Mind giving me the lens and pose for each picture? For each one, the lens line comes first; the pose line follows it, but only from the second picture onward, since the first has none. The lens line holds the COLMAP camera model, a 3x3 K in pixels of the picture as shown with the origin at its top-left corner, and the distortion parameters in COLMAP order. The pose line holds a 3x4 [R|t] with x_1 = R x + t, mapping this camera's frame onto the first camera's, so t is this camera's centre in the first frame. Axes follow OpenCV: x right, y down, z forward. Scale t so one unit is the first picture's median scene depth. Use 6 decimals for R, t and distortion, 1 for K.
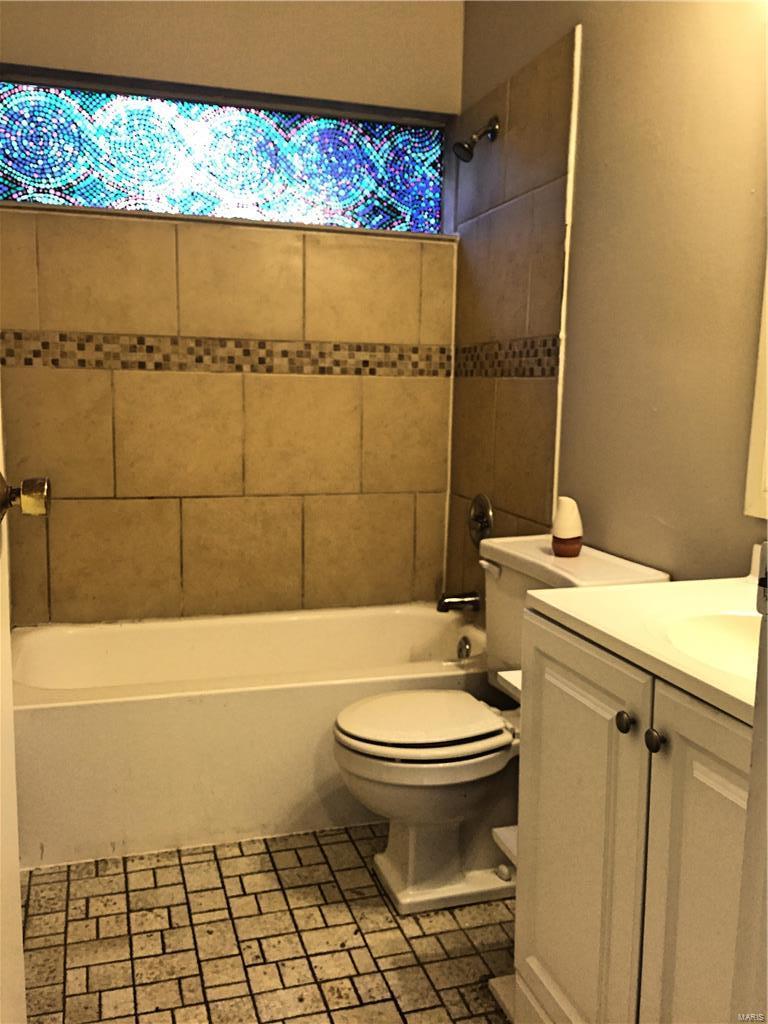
lens RADIAL K [[883.5, 0, 388.3], [0, 883.5, 514.3], [0, 0, 1]] dist [0.087407, -0.130326]
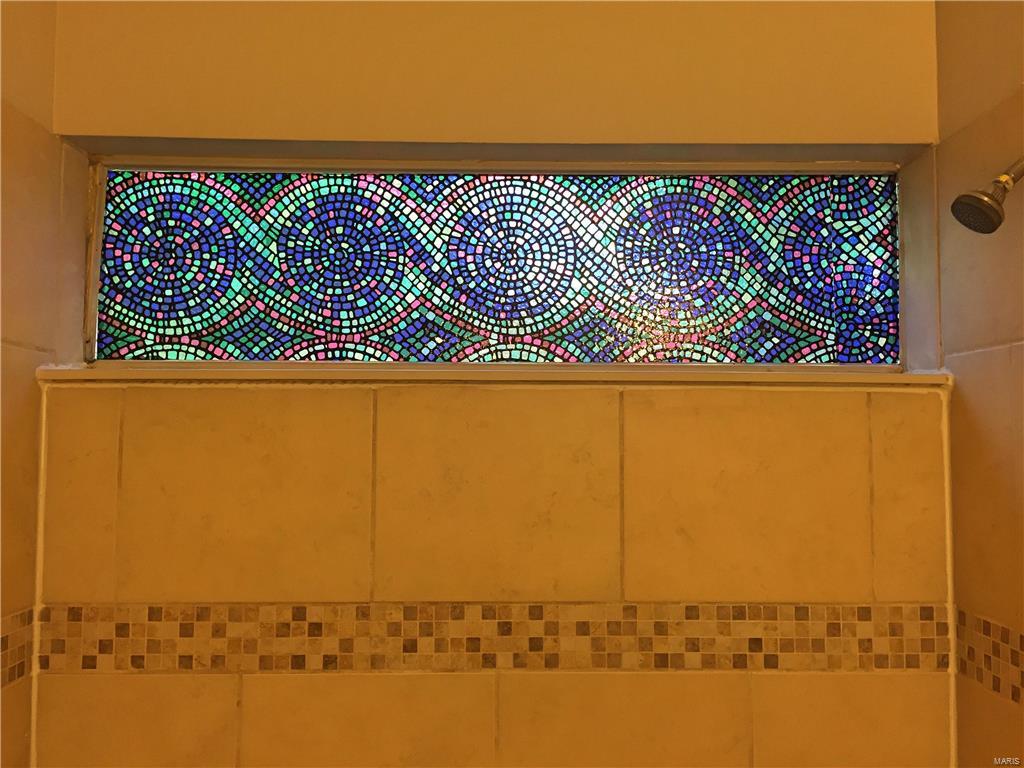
lens RADIAL K [[883.5, 0, 510.7], [0, 883.5, 387.6], [0, 0, 1]] dist [0.087407, -0.130326]
pose [[0.961167, -0.030015, -0.274329, -0.016830], [-0.025964, 0.979822, -0.198176, -0.213090], [0.274742, 0.197604, 0.940994, 0.503363]]
